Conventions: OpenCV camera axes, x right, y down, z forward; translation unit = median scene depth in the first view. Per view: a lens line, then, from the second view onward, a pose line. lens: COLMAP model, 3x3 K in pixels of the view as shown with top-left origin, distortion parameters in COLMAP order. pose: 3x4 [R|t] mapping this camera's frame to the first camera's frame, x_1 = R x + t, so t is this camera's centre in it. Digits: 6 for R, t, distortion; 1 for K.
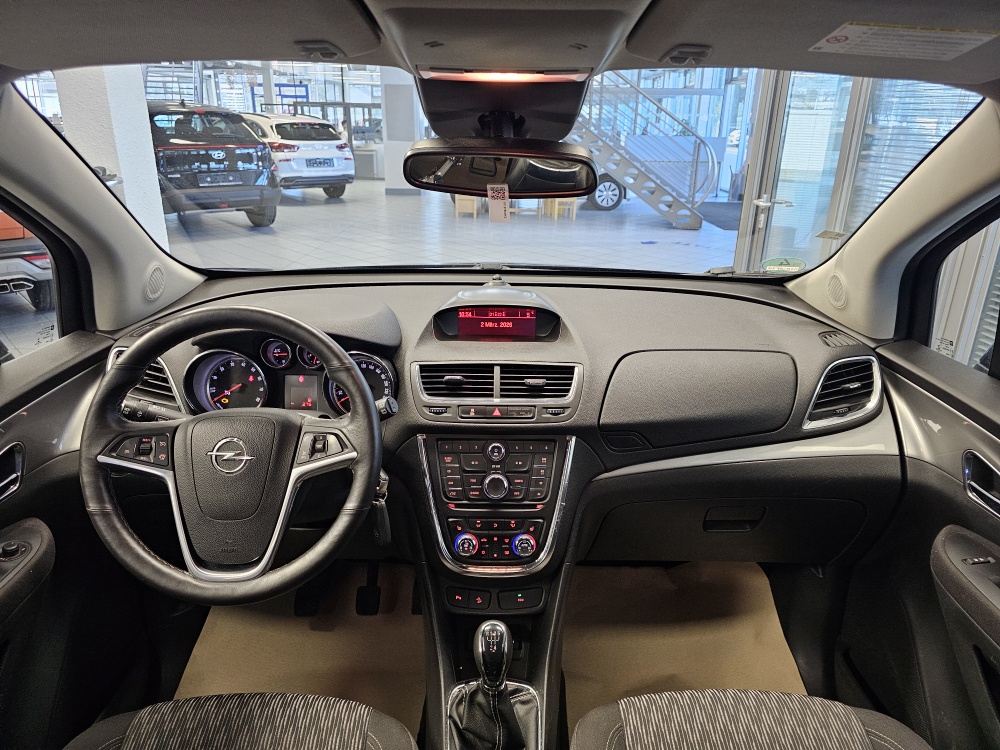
lens RADIAL K [[680.7, 0, 493.9], [0, 680.7, 369.4], [0, 0, 1]] dist [0.070391, -0.072083]
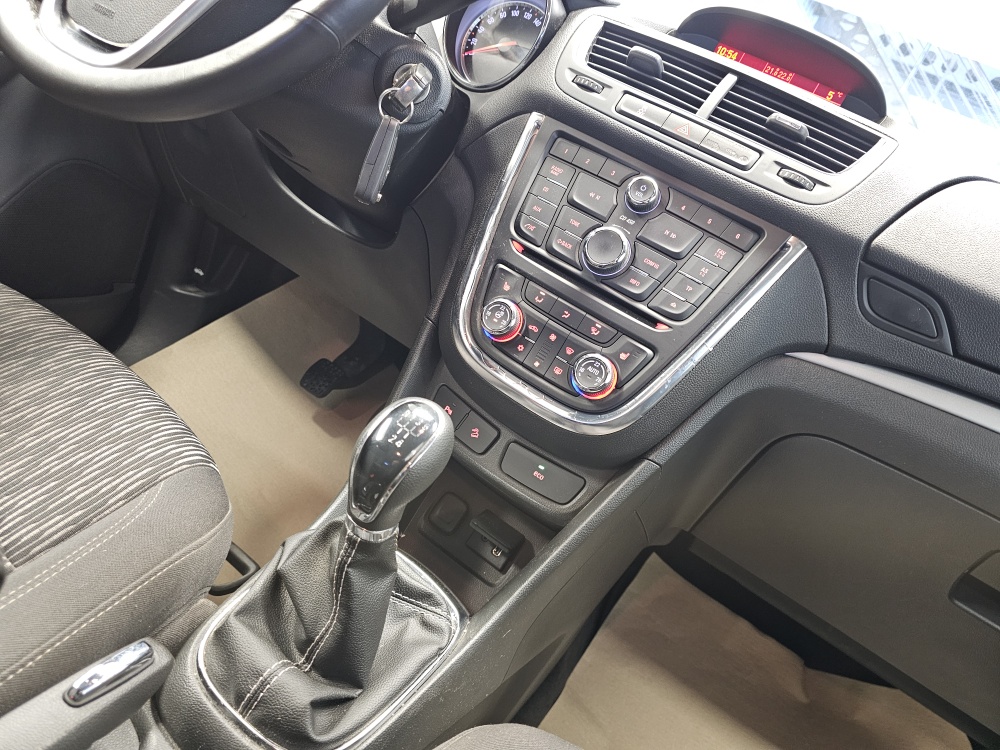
lens RADIAL K [[677.8, 0, 511.0], [0, 677.8, 361.8], [0, 0, 1]] dist [0.078398, -0.073692]
pose [[0.814296, 0.501362, -0.292503, 0.133398], [-0.508694, 0.859099, 0.056383, 0.247082], [0.279558, 0.102882, 0.954601, 0.496880]]
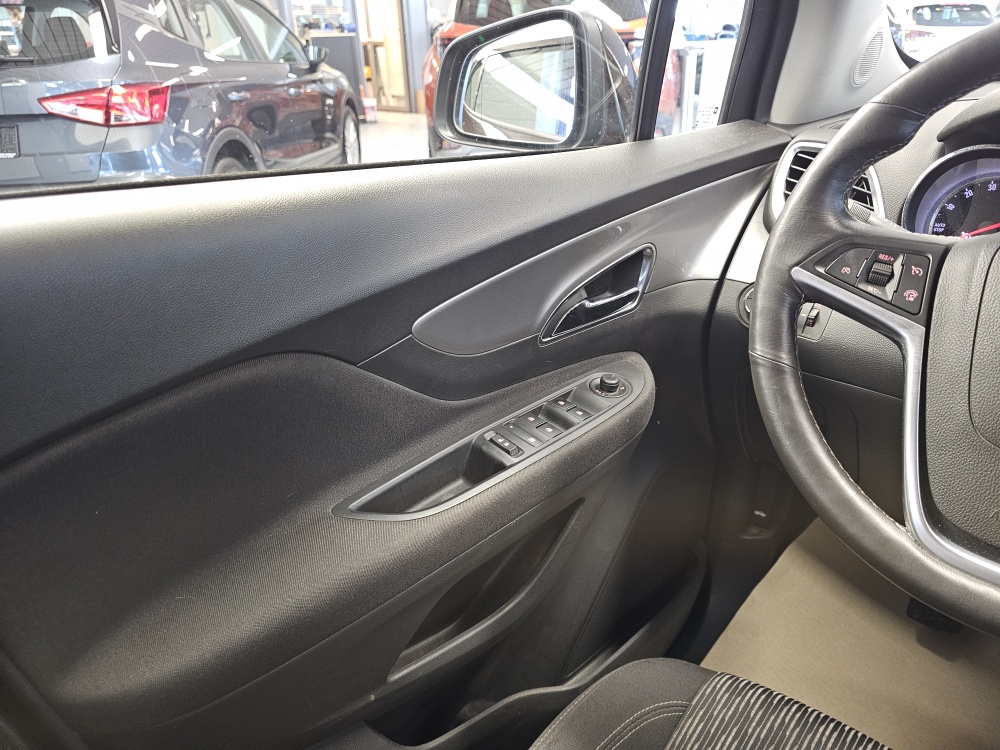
lens RADIAL K [[680.7, 0, 493.9], [0, 680.7, 369.4], [0, 0, 1]] dist [0.070391, -0.072083]
pose [[0.720008, 0.280599, -0.634707, -0.298598], [-0.205837, 0.959801, 0.190820, 0.120441], [0.662737, -0.006745, 0.748822, 0.335763]]
